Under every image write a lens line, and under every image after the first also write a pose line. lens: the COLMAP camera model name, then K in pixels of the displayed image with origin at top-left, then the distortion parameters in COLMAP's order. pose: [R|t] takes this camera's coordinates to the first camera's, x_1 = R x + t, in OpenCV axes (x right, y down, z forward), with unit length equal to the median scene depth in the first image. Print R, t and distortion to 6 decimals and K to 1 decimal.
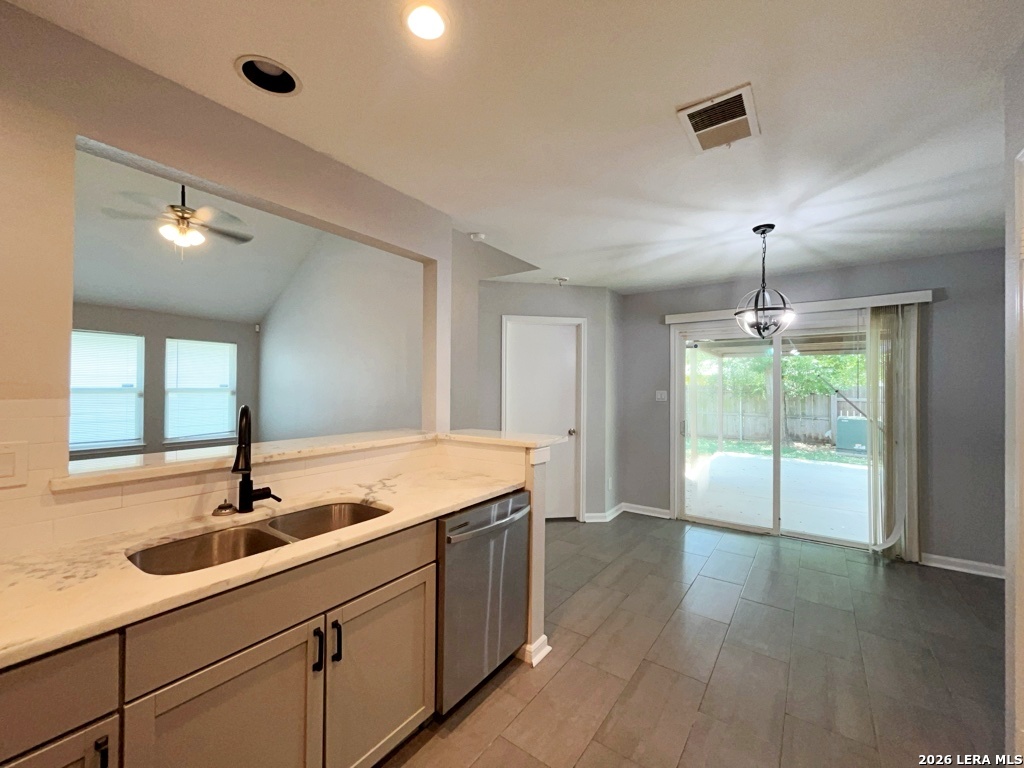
lens RADIAL K [[407.0, 0, 512.0], [0, 407.0, 384.0], [0, 0, 1]] dist [0.000392, 0.000041]
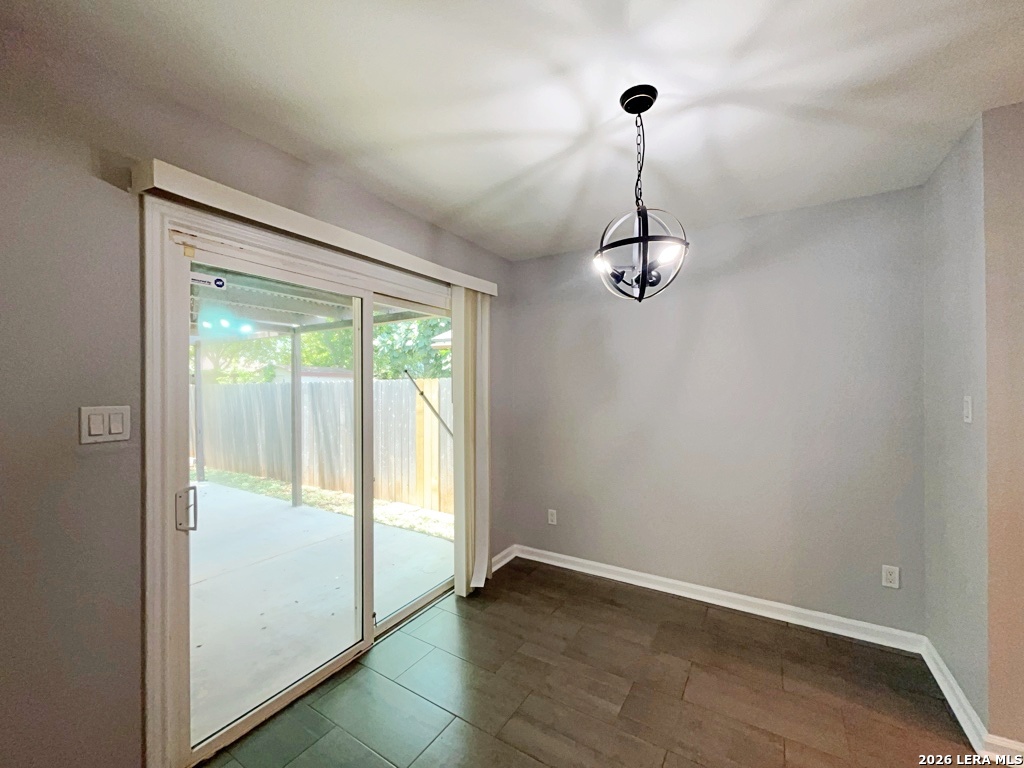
lens RADIAL K [[407.0, 0, 512.0], [0, 407.0, 384.0], [0, 0, 1]] dist [0.000392, 0.000041]
pose [[-0.084647, -0.004177, 0.996402, 0.073820], [0.001159, 0.999990, 0.004290, 0.000461], [-0.996410, 0.001518, -0.084642, 1.092798]]
